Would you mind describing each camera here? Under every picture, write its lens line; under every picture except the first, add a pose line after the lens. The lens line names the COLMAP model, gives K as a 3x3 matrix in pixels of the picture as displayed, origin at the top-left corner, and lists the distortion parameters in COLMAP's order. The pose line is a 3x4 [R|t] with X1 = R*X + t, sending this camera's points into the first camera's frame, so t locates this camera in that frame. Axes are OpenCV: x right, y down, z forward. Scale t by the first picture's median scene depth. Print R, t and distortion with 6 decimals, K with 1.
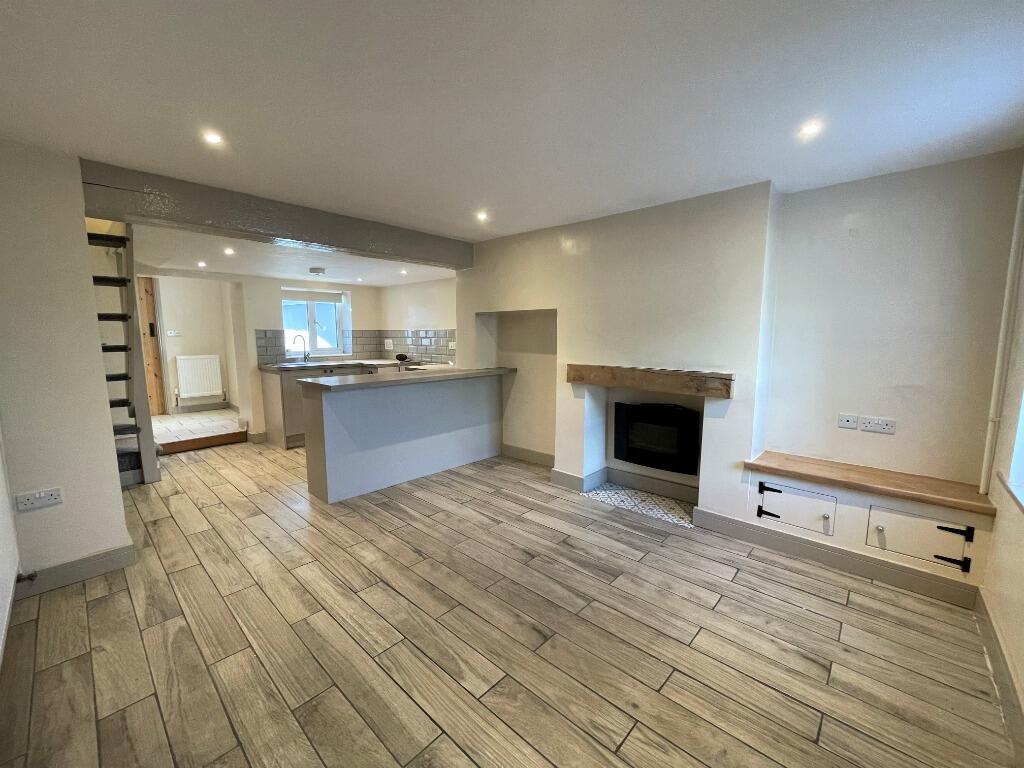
lens RADIAL K [[414.6, 0, 508.4], [0, 414.6, 382.7], [0, 0, 1]] dist [-0.004193, -0.000825]
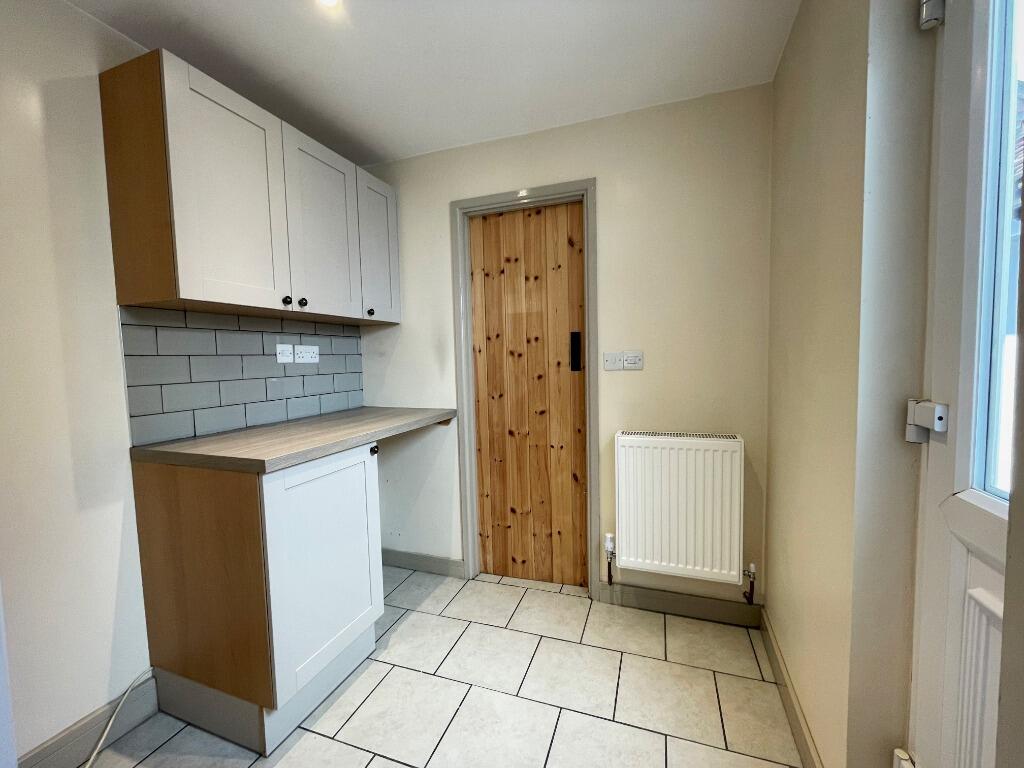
lens RADIAL K [[414.6, 0, 512.9], [0, 414.6, 387.7], [0, 0, 1]] dist [-0.004193, -0.000825]
pose [[0.389671, 0.055678, -0.919270, -0.601259], [-0.088672, 0.995802, 0.022726, -0.109031], [0.916676, 0.072658, 0.392972, 0.883242]]
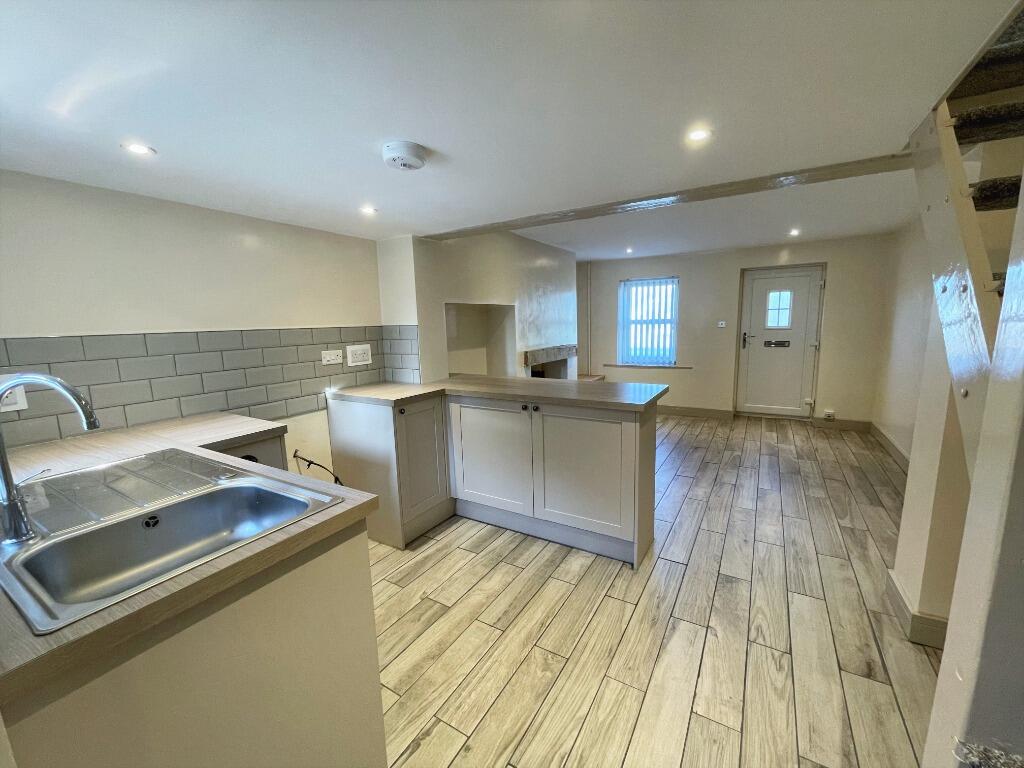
lens RADIAL K [[414.6, 0, 509.9], [0, 414.6, 390.2], [0, 0, 1]] dist [-0.004193, -0.000825]
pose [[-0.199818, -0.161648, 0.966407, -1.321629], [0.136462, 0.972095, 0.190815, -0.221242], [-0.970284, 0.170006, -0.172183, 1.608497]]
